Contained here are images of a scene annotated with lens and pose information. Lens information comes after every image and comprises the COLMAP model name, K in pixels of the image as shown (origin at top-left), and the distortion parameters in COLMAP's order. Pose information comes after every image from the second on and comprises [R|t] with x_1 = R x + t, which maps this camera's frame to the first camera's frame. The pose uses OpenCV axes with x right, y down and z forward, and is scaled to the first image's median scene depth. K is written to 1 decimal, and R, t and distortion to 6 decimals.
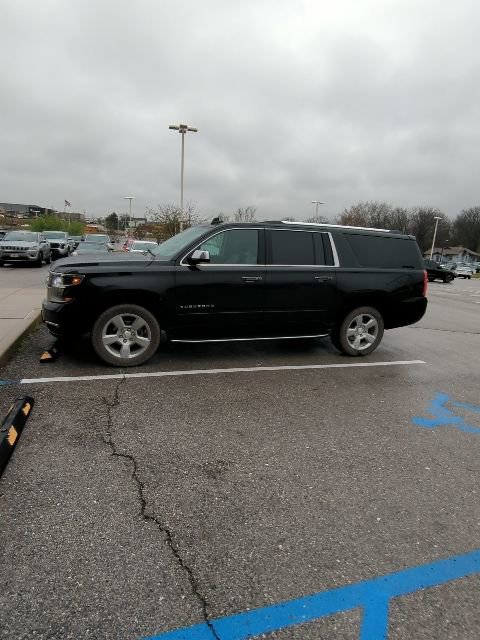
lens RADIAL K [[357.3, 0, 236.4], [0, 357.3, 319.9], [0, 0, 1]] dist [-0.000578, 0.000267]
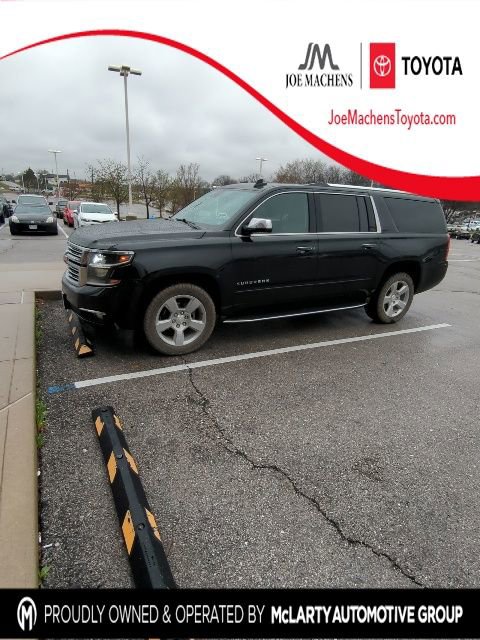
lens RADIAL K [[357.3, 0, 236.4], [0, 357.3, 319.9], [0, 0, 1]] dist [-0.000578, 0.000267]
pose [[0.984128, -0.061190, 0.166578, -0.286349], [0.043167, 0.993021, 0.109750, -0.041255], [-0.172131, -0.100817, 0.979901, 0.111143]]
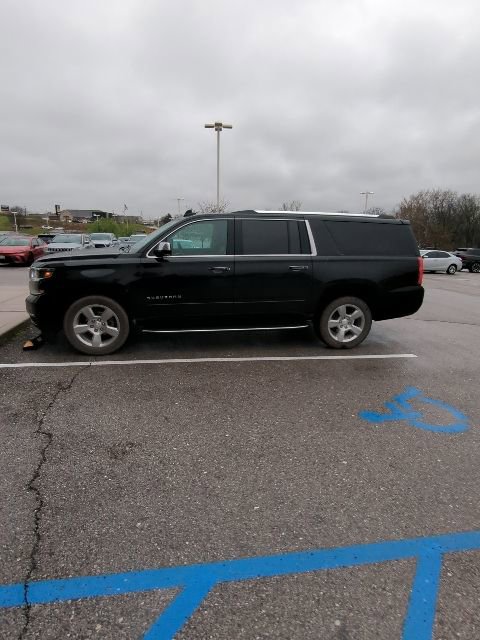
lens RADIAL K [[357.3, 0, 236.4], [0, 357.3, 319.9], [0, 0, 1]] dist [-0.000578, 0.000267]
pose [[0.988810, -0.001437, -0.149172, 0.232104], [0.002622, 0.999967, 0.007747, 0.018338], [0.149156, -0.008052, 0.988781, 0.016052]]
